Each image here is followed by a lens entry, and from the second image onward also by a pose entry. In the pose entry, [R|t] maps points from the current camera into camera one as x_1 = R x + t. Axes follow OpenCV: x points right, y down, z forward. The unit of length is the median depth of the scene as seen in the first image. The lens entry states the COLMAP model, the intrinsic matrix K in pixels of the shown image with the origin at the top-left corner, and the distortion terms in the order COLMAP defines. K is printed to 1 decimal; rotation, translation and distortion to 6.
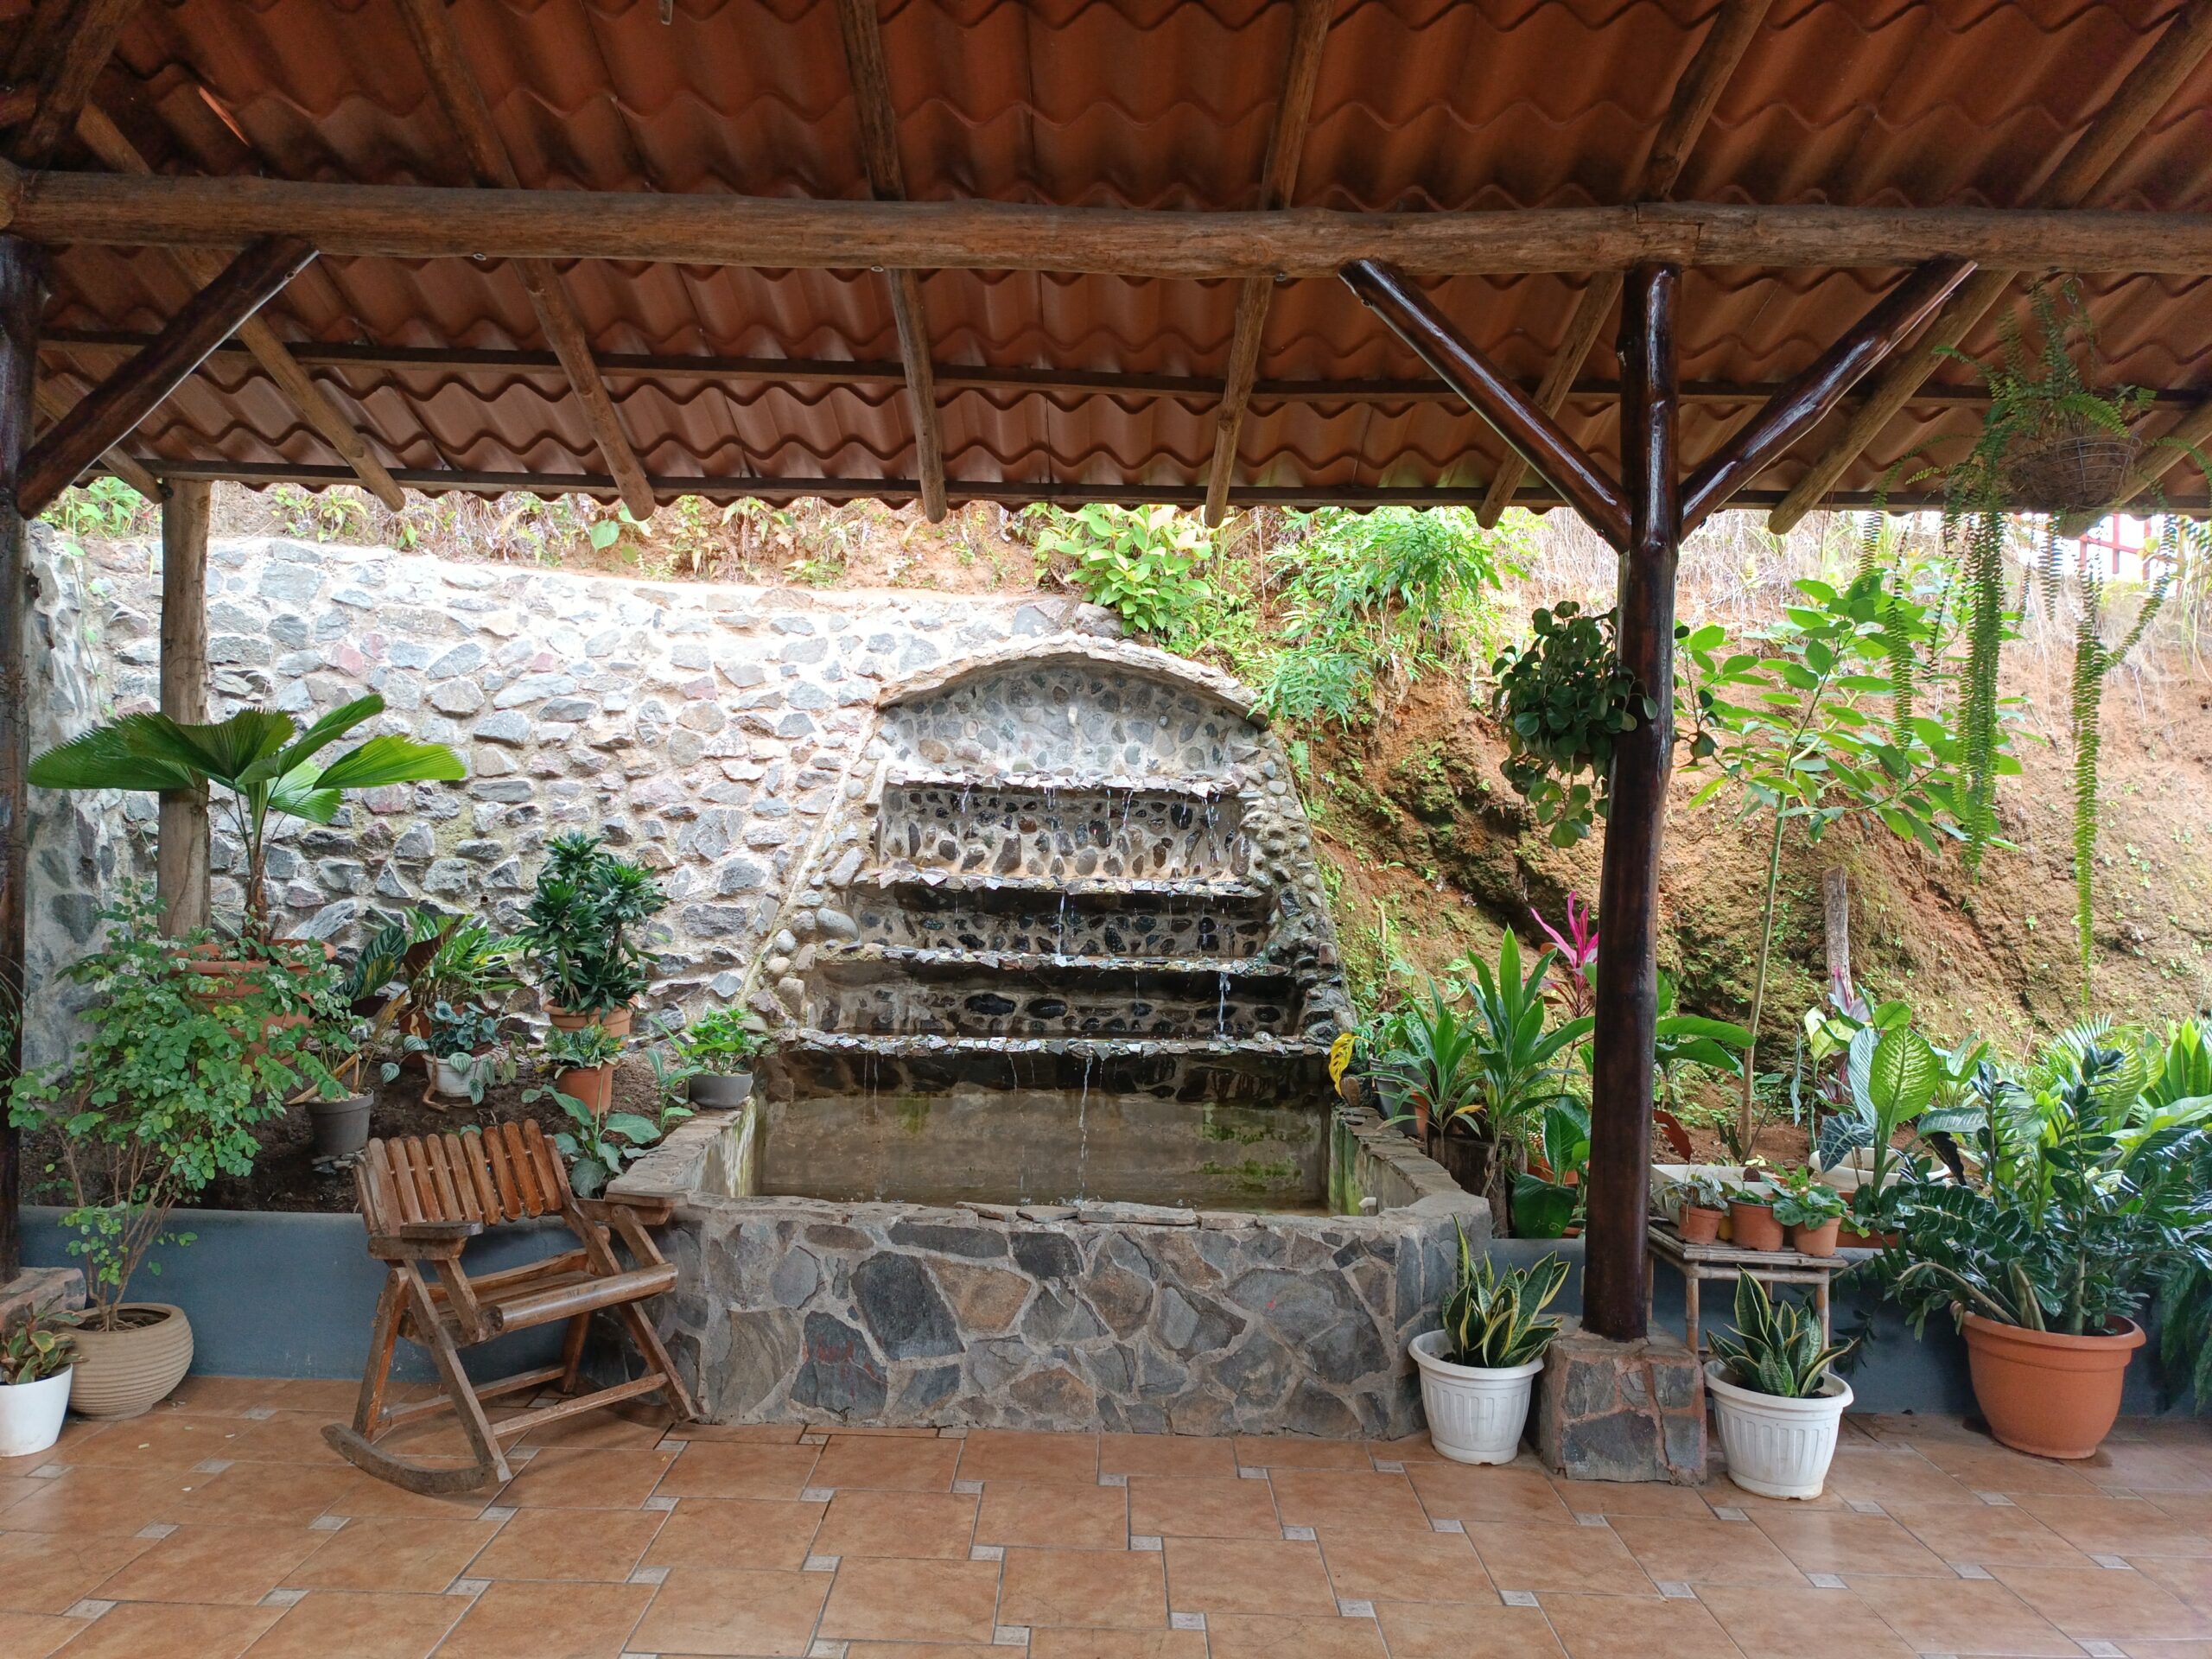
lens RADIAL K [[1602.8, 0, 1094.4], [0, 1602.8, 822.9], [0, 0, 1]] dist [0.038772, -0.028447]
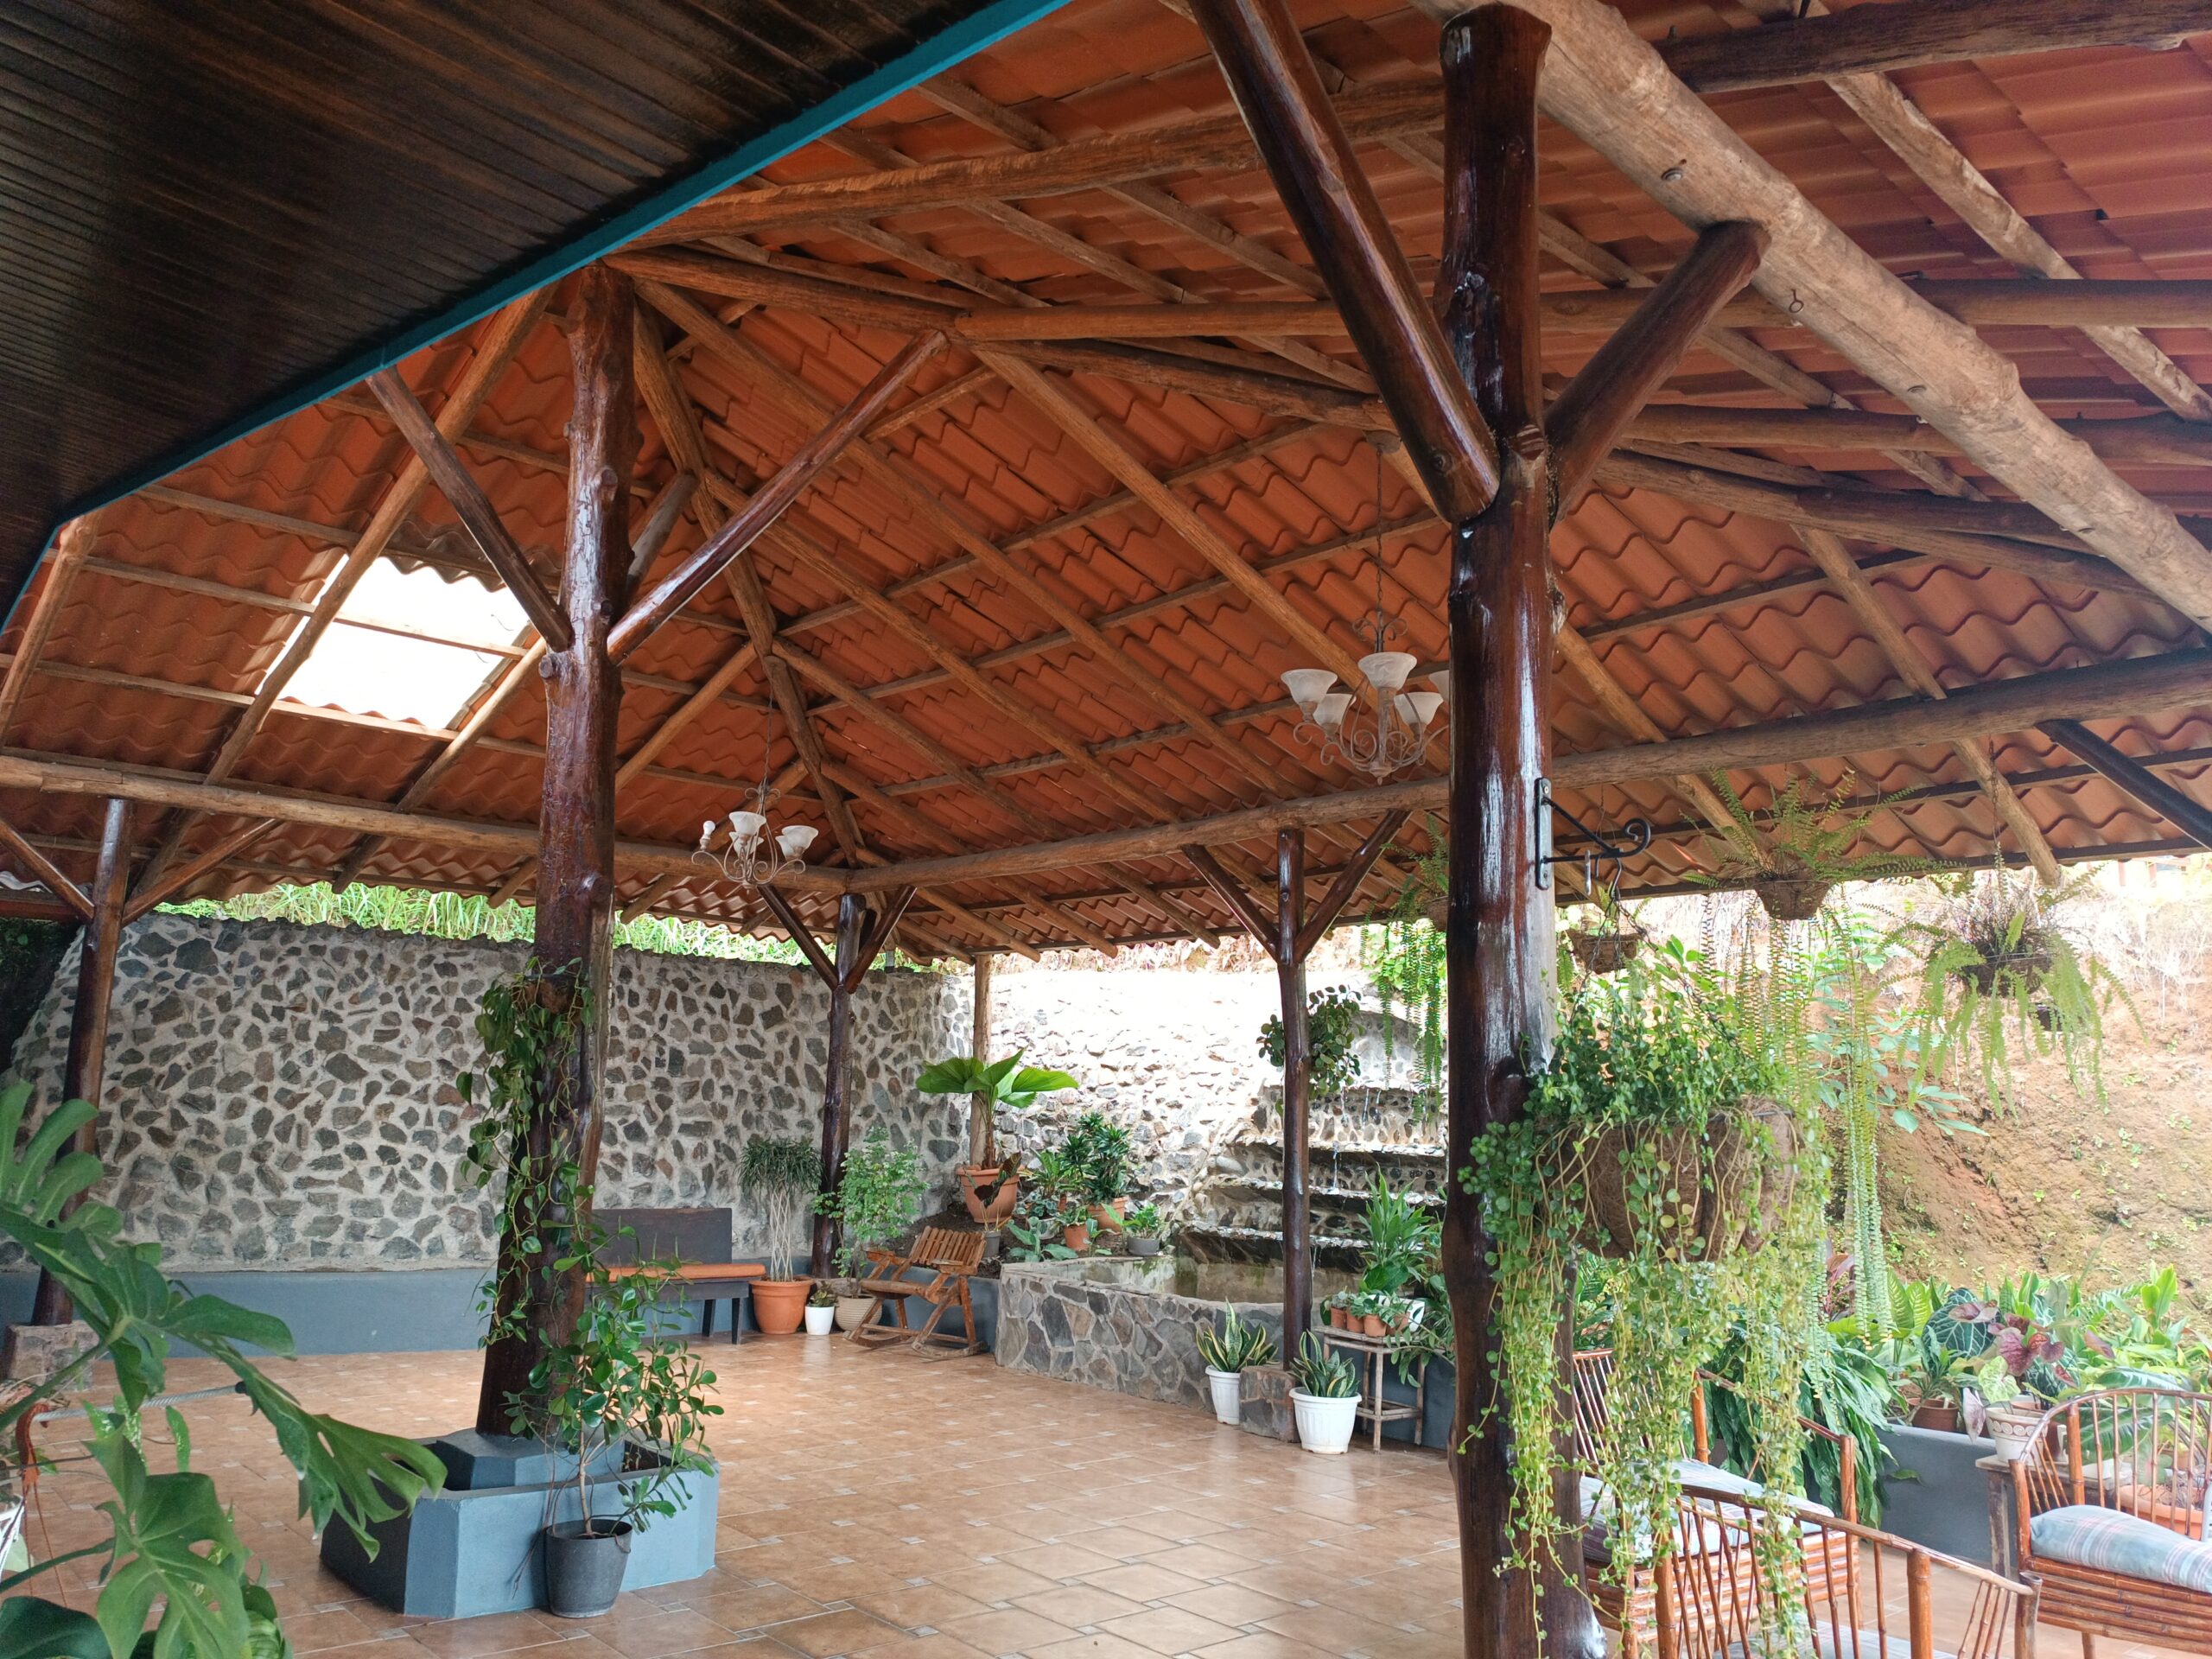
lens RADIAL K [[1602.8, 0, 1094.4], [0, 1602.8, 822.9], [0, 0, 1]] dist [0.038772, -0.028447]
pose [[0.676204, -0.131463, -0.724890, 1.096457], [-0.010034, 0.982215, -0.187491, 0.024598], [0.736646, 0.134056, 0.662859, -0.363526]]
